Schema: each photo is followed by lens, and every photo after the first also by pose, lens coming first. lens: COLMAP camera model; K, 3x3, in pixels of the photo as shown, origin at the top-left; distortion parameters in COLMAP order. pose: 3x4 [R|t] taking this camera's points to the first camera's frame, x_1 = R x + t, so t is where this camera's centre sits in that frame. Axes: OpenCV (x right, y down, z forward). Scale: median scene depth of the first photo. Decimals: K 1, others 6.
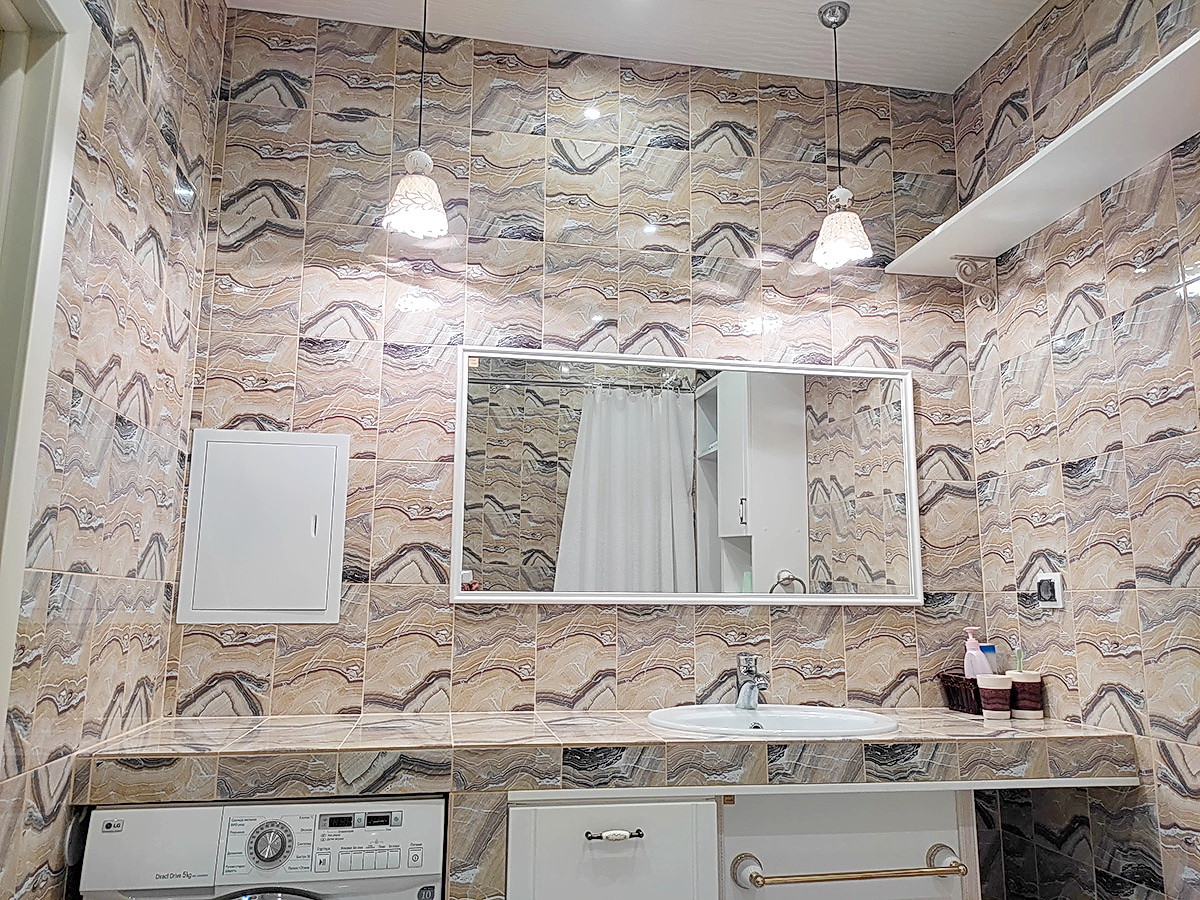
lens RADIAL K [[903.8, 0, 603.4], [0, 903.8, 448.6], [0, 0, 1]] dist [0.061697, -0.066249]
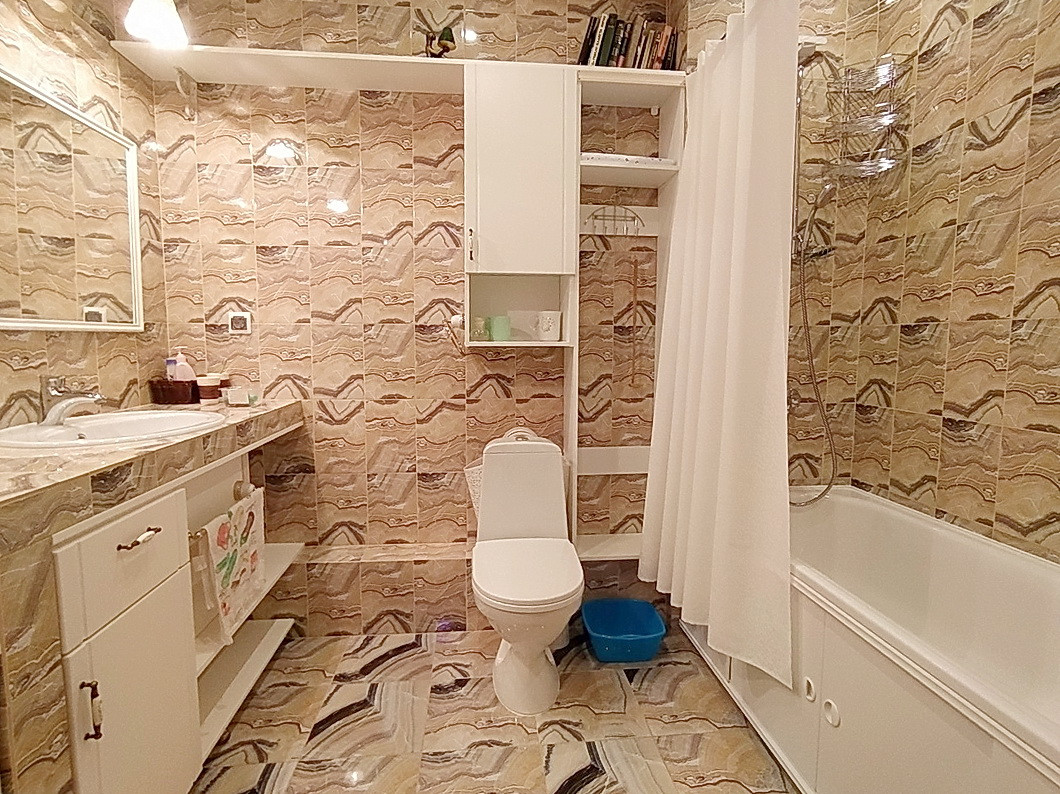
lens RADIAL K [[546.3, 0, 530.0], [0, 546.3, 397.0], [0, 0, 1]] dist [-0.017756, 0.010290]
pose [[0.081073, -0.108326, 0.990804, -0.443951], [-0.175230, 0.977044, 0.121160, 0.076784], [-0.981184, -0.183441, 0.060230, 0.415105]]
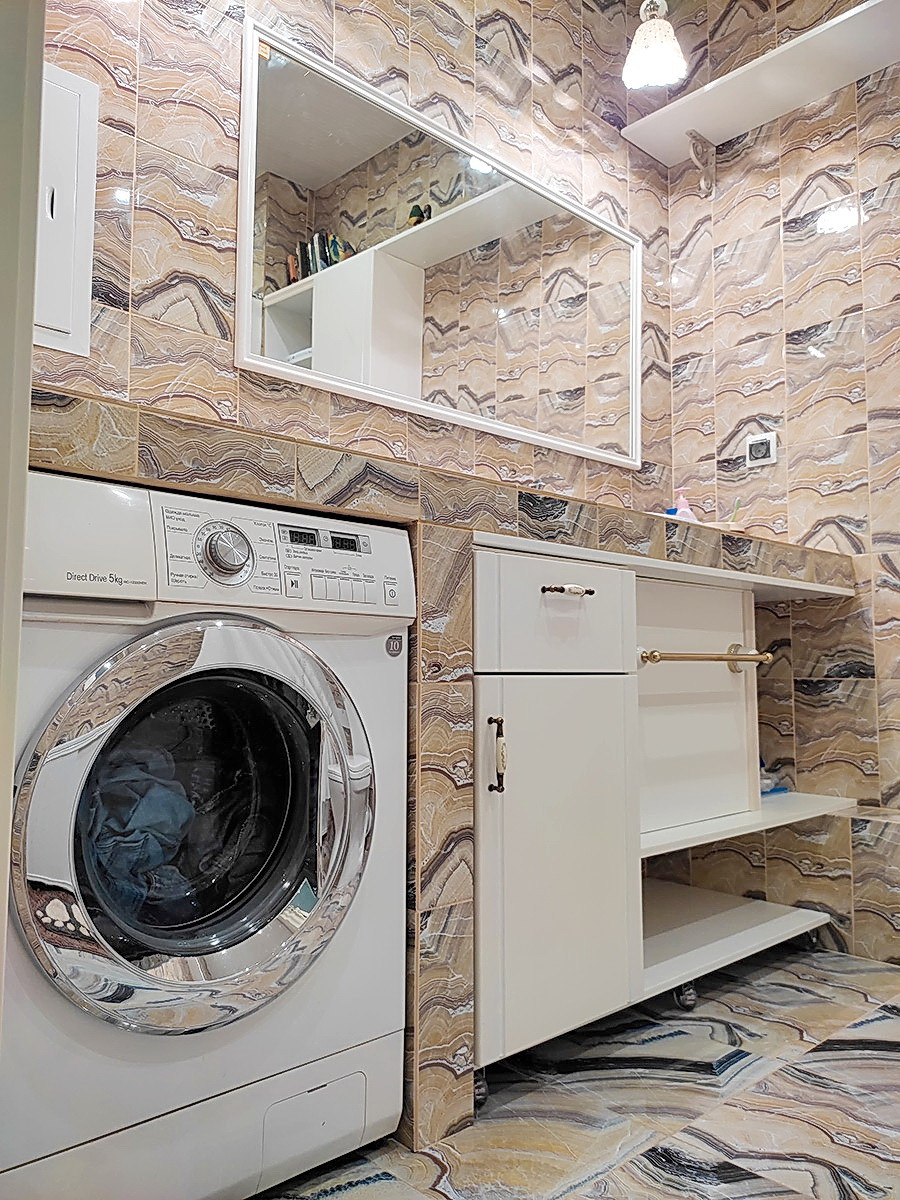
lens RADIAL K [[903.8, 0, 450.0], [0, 903.8, 600.0], [0, 0, 1]] dist [0.061697, -0.066249]
pose [[0.835821, 0.038503, 0.547651, -0.426250], [-0.088440, 0.993952, 0.065095, 0.299383], [-0.541832, -0.102842, 0.834171, 0.267689]]
